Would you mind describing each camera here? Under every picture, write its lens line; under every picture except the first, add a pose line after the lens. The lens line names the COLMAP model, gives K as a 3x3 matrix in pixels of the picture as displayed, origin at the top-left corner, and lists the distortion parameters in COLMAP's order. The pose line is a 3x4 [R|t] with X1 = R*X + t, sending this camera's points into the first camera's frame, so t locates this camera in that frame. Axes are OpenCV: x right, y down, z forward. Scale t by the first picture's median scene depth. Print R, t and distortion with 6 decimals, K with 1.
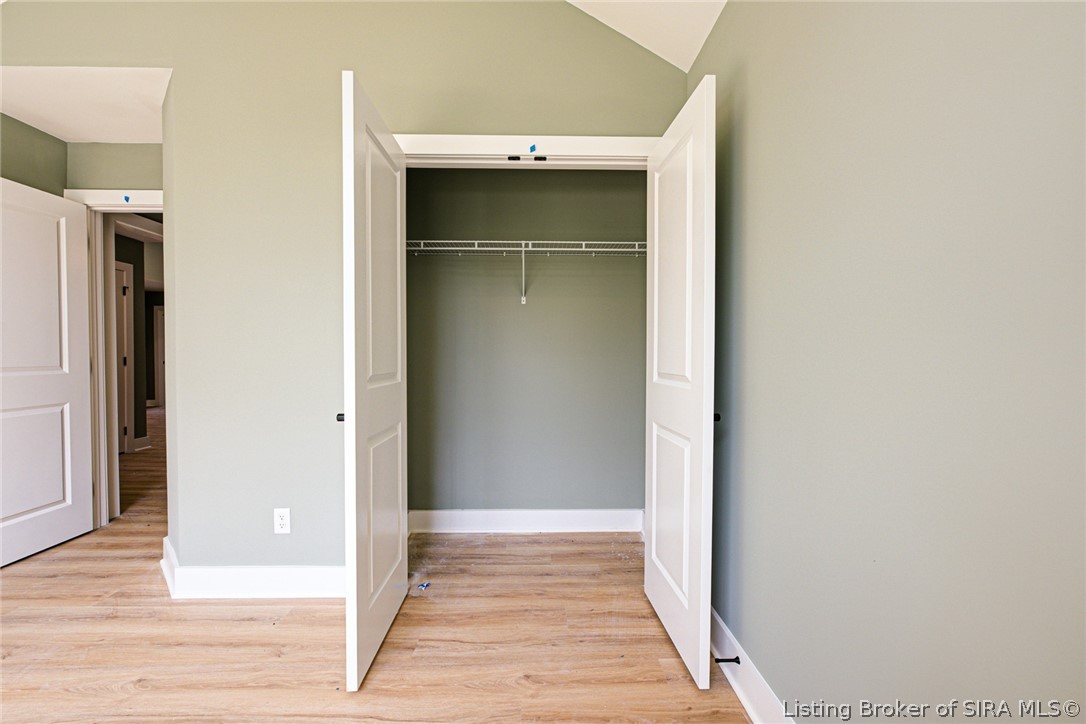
lens RADIAL K [[431.3, 0, 552.4], [0, 431.3, 360.4], [0, 0, 1]] dist [-0.009692, 0.002150]
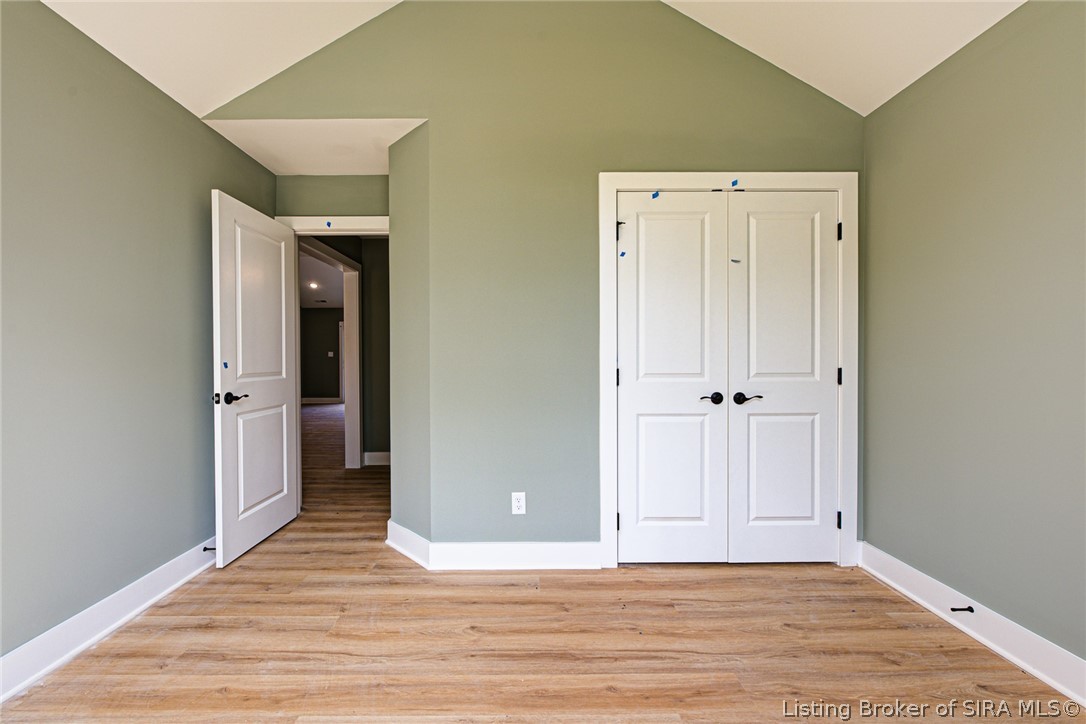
lens RADIAL K [[431.3, 0, 544.5], [0, 431.3, 362.2], [0, 0, 1]] dist [-0.009692, 0.002150]
pose [[0.999847, -0.005373, -0.016618, -0.585228], [0.005275, 0.999969, -0.005927, -0.002192], [0.016650, 0.005838, 0.999844, -0.185544]]
